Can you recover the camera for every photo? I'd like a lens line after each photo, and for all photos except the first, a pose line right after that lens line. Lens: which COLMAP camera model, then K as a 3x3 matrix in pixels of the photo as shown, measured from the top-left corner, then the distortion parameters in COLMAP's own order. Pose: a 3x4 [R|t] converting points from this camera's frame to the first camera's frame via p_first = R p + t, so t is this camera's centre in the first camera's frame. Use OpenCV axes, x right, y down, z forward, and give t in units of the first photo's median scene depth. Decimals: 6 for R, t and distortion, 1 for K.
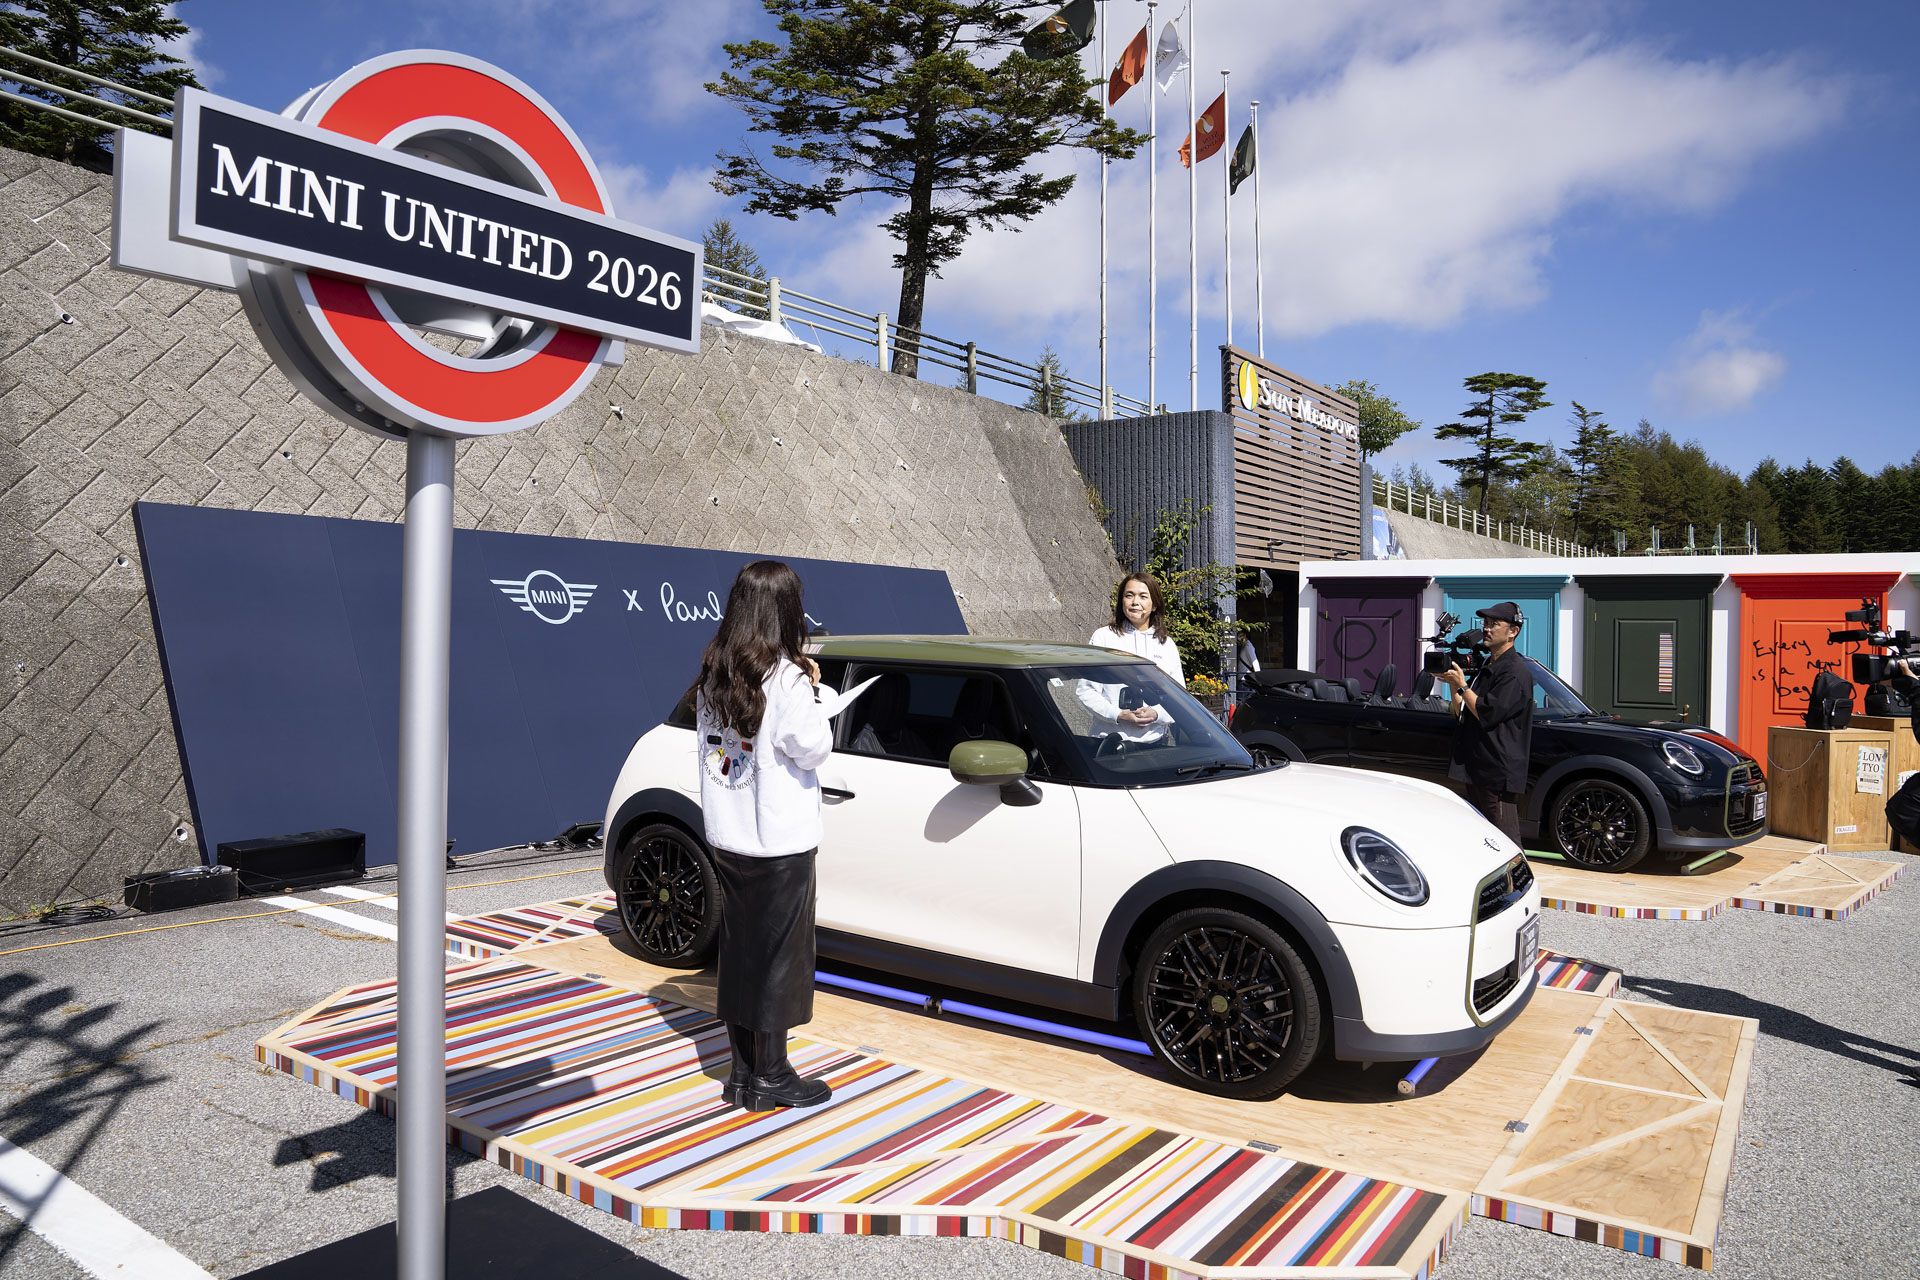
lens RADIAL K [[1337.3, 0, 960.0], [0, 1337.3, 640.0], [0, 0, 1]] dist [-0.139335, 0.117667]
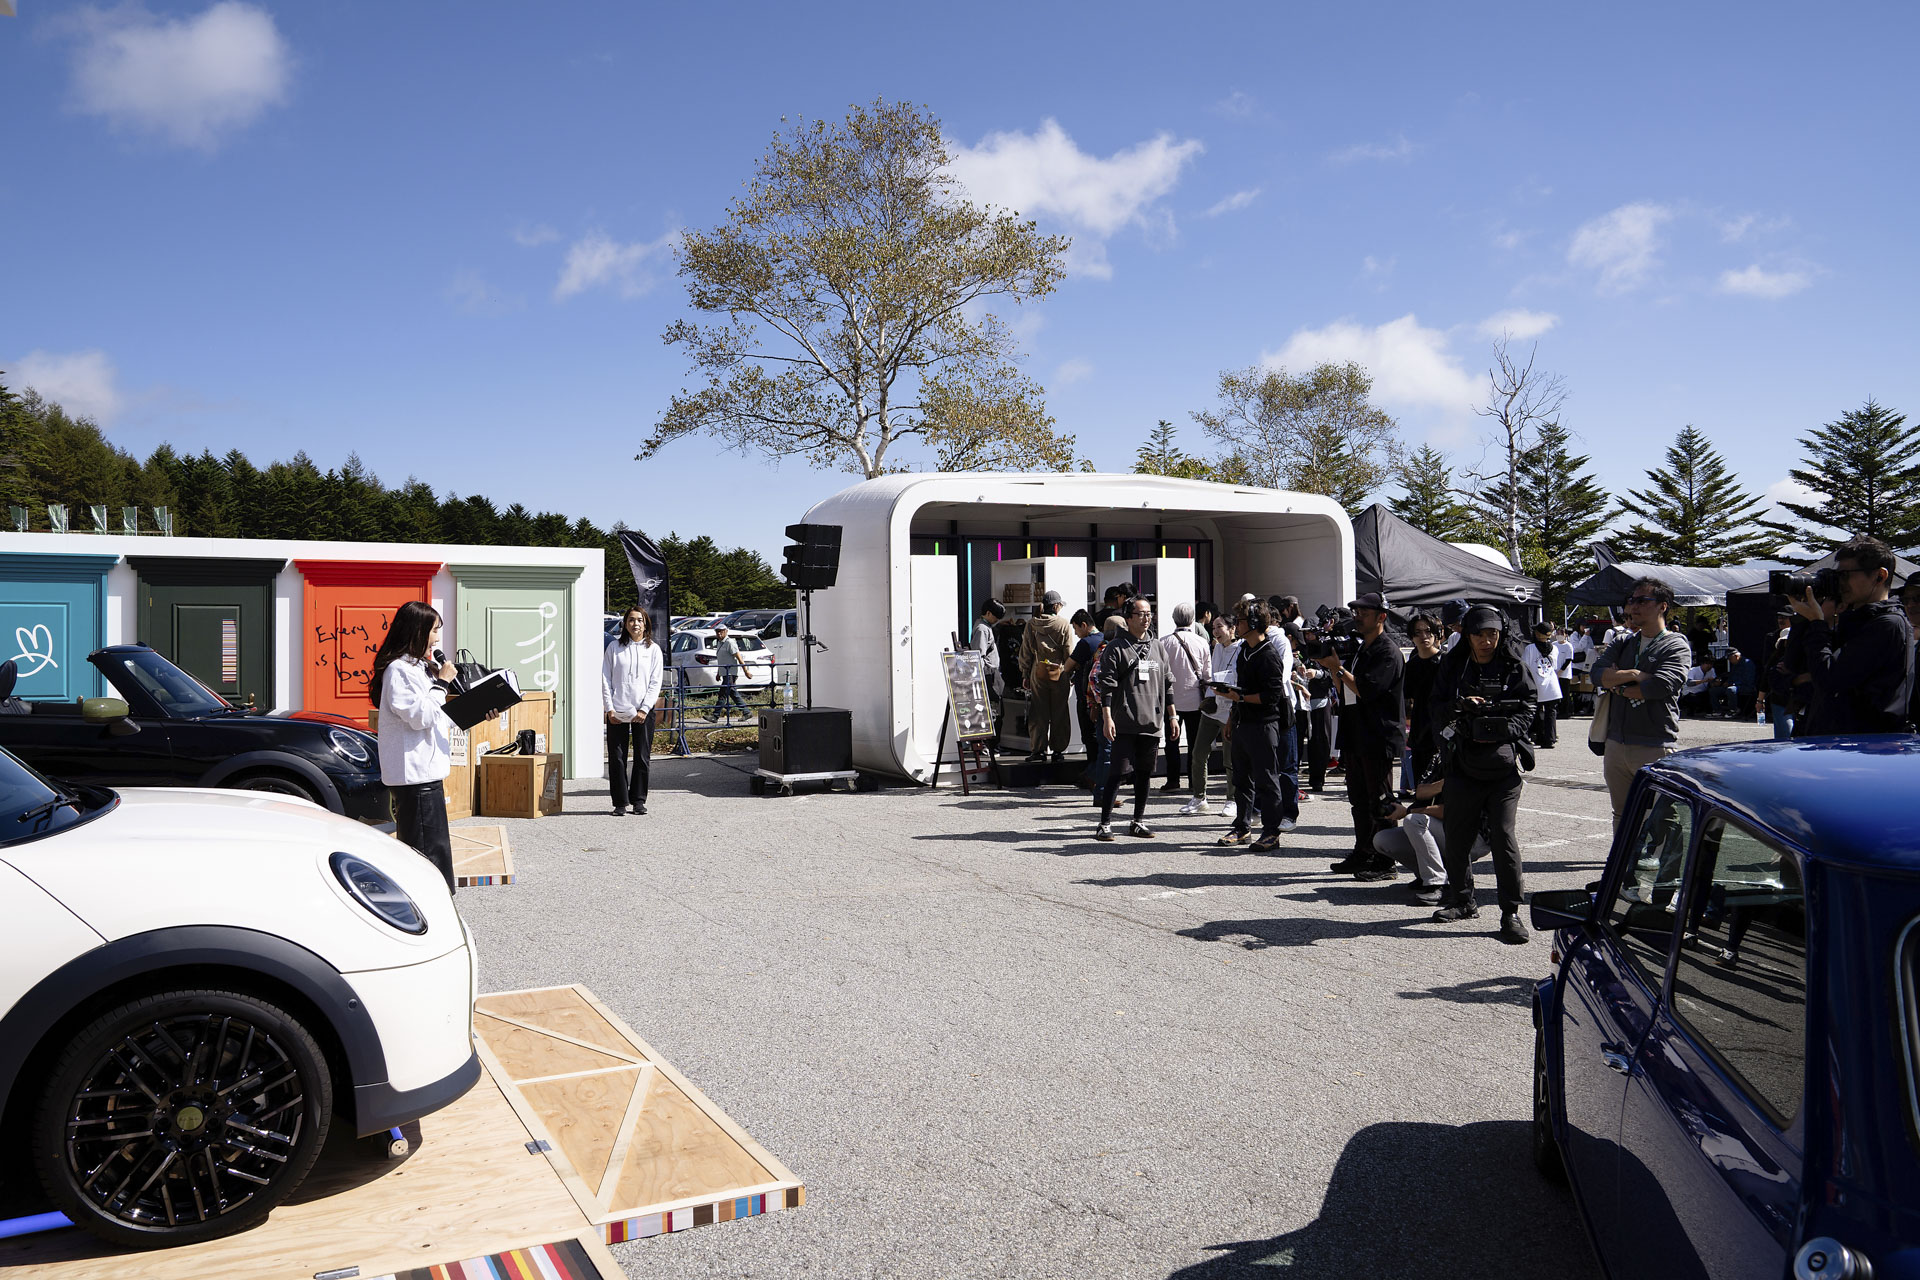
lens RADIAL K [[1360.3, 0, 960.0], [0, 1360.3, 640.0], [0, 0, 1]] dist [-0.132791, 0.098966]
pose [[0.444969, -0.017771, 0.895369, -0.086171], [0.009143, 0.999841, 0.015300, -0.000044], [-0.895499, 0.001379, 0.445061, 0.093274]]
